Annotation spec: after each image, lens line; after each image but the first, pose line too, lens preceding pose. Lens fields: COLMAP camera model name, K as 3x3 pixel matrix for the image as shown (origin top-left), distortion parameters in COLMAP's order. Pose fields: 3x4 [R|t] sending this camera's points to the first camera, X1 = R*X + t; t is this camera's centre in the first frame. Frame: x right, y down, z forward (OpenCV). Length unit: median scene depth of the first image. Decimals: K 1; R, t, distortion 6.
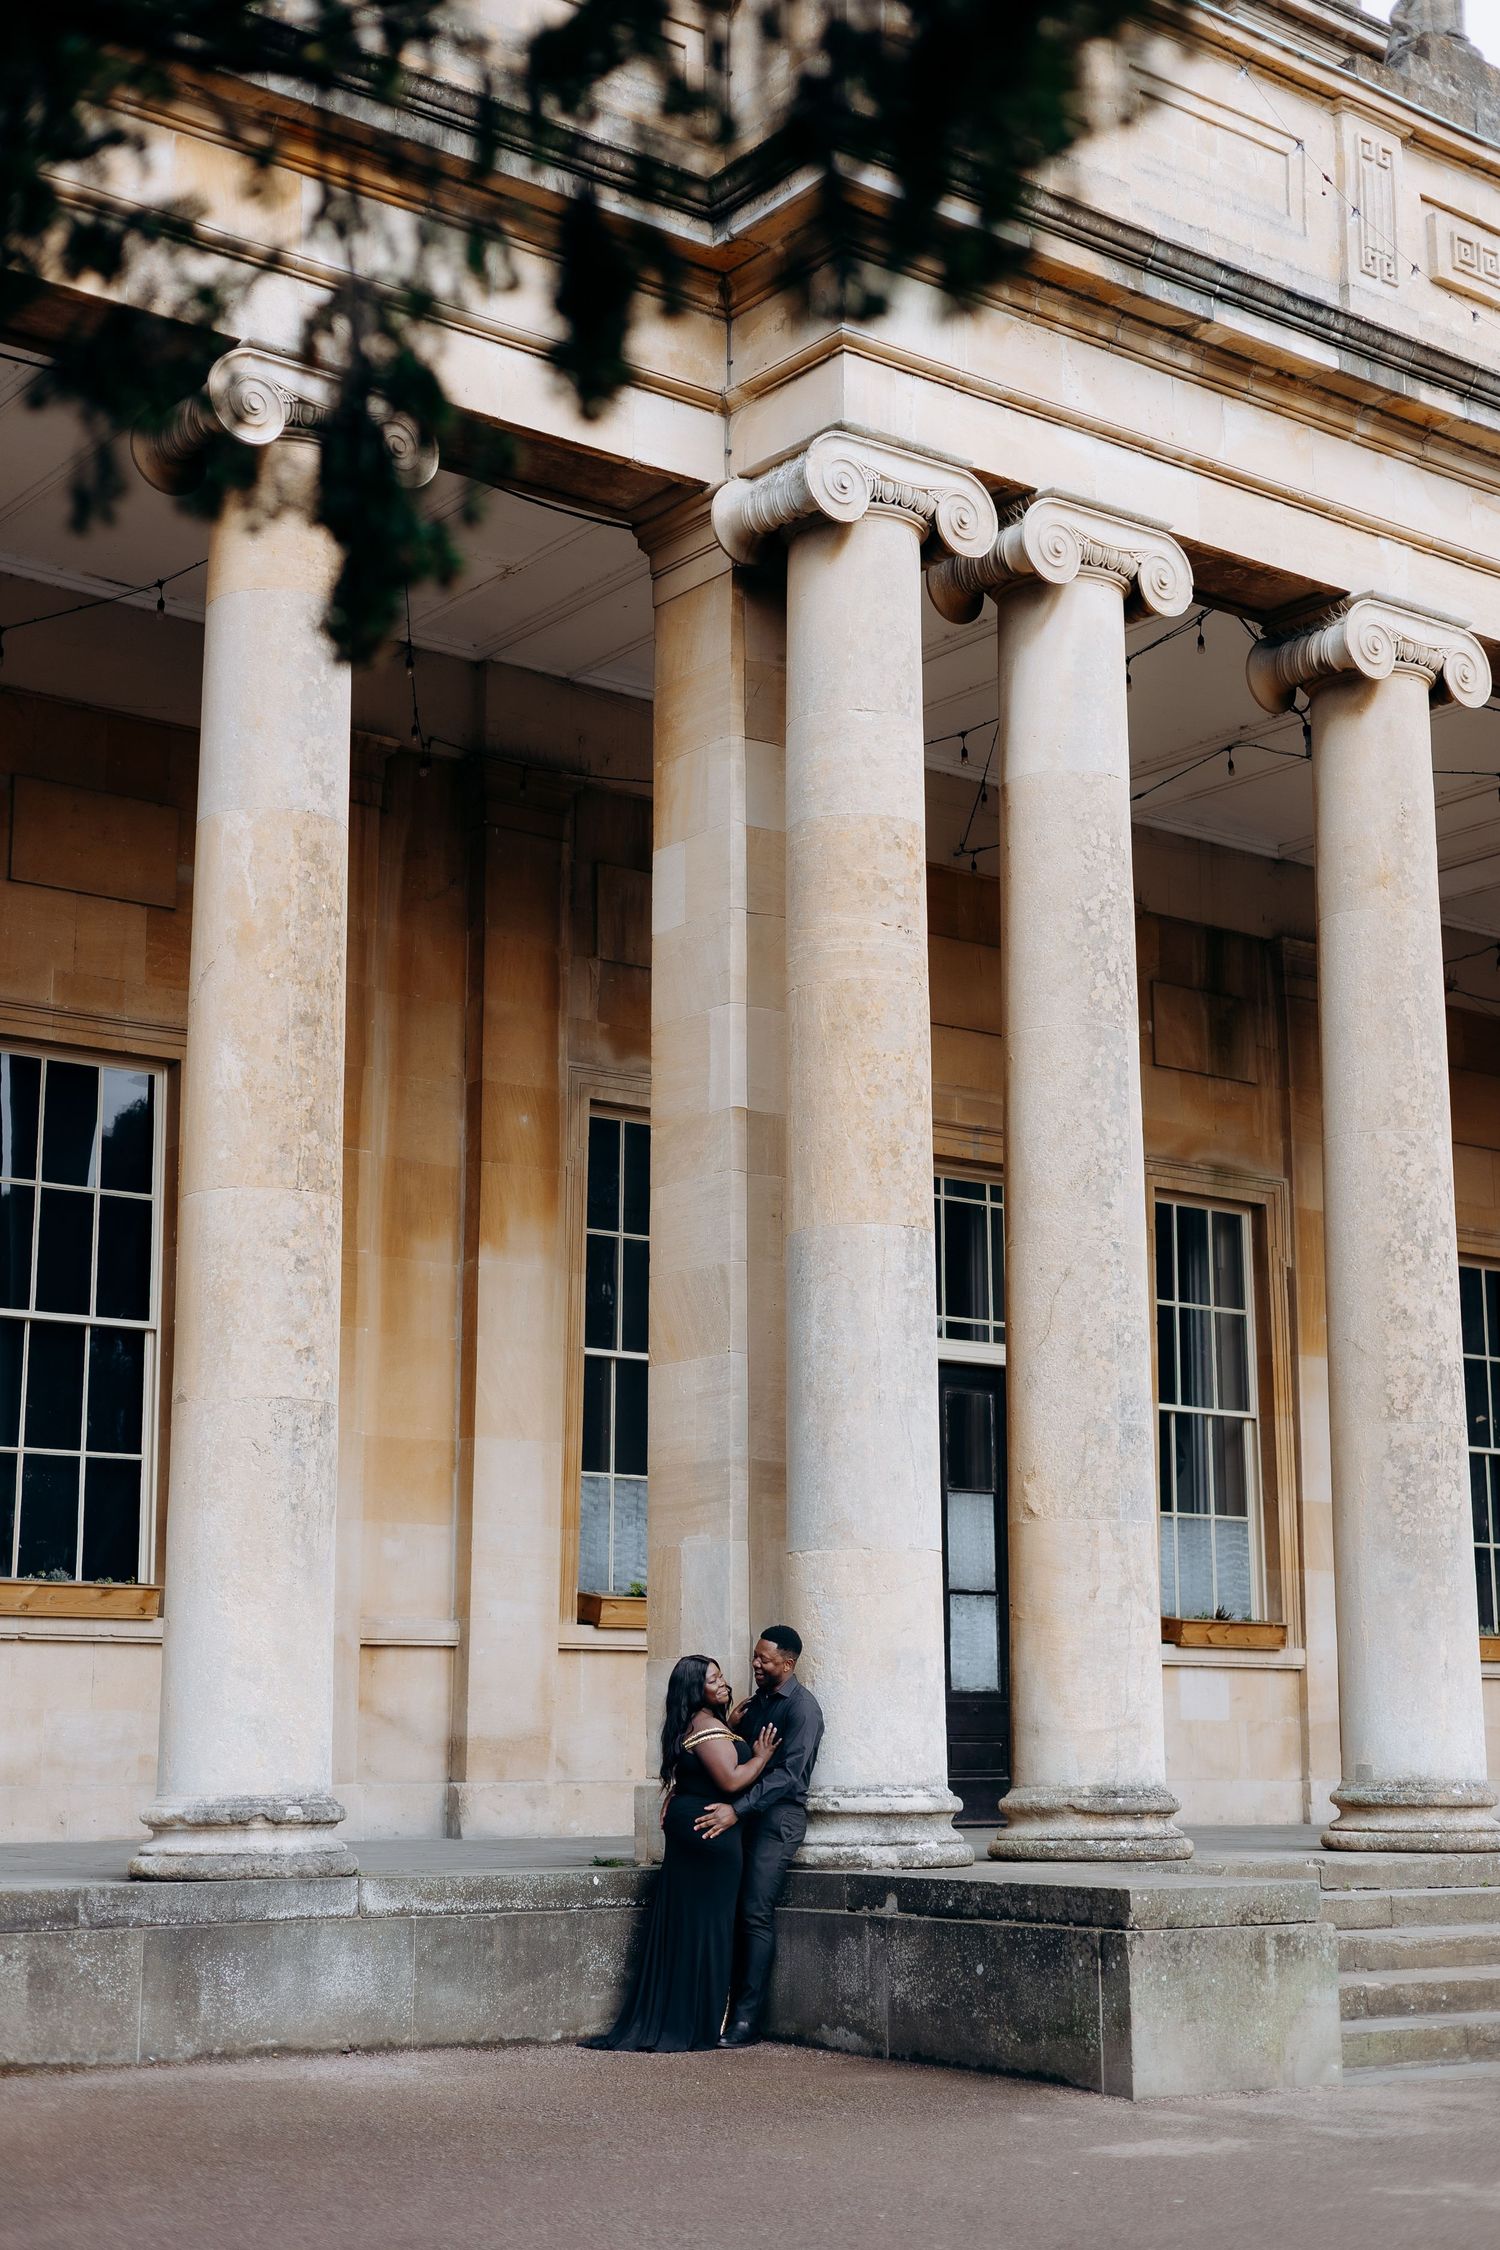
lens RADIAL K [[3137.8, 0, 750.0], [0, 3137.8, 1125.0], [0, 0, 1]] dist [0.024829, -0.001237]
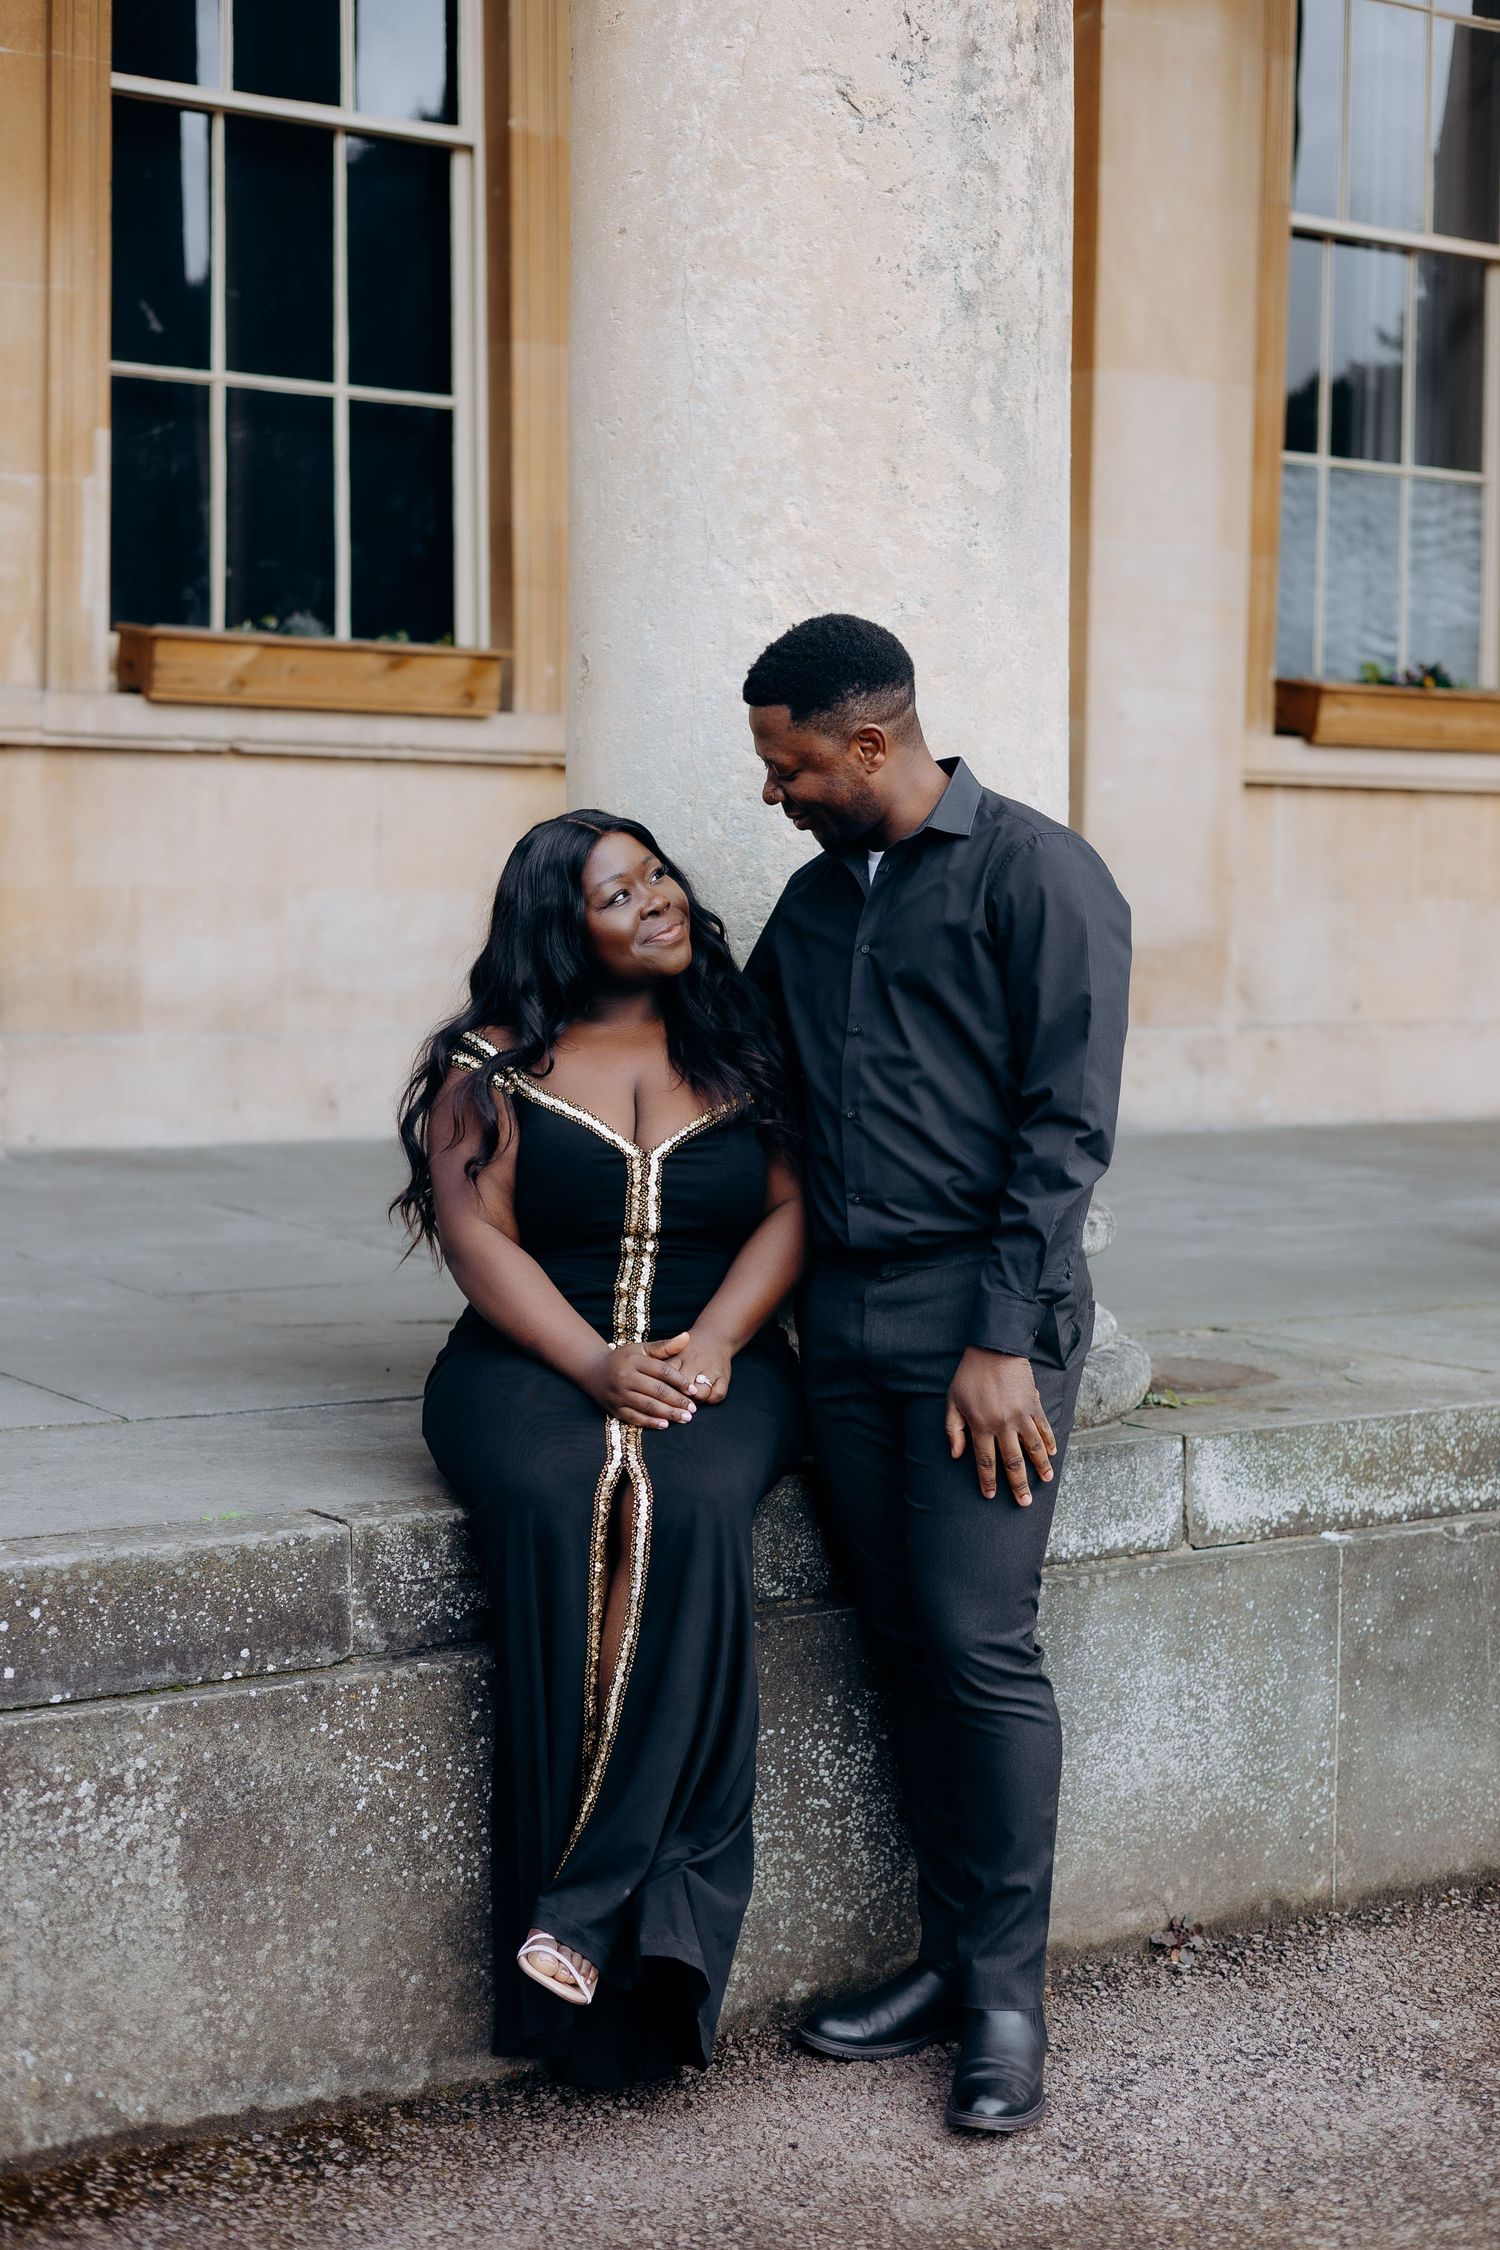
lens RADIAL K [[3137.8, 0, 750.0], [0, 3137.8, 1125.0], [0, 0, 1]] dist [0.024829, -0.001237]
pose [[0.996052, 0.016143, -0.087290, -0.138598], [0.007446, 0.964667, 0.263367, 0.118493], [0.088457, -0.262977, 0.960739, 0.673113]]
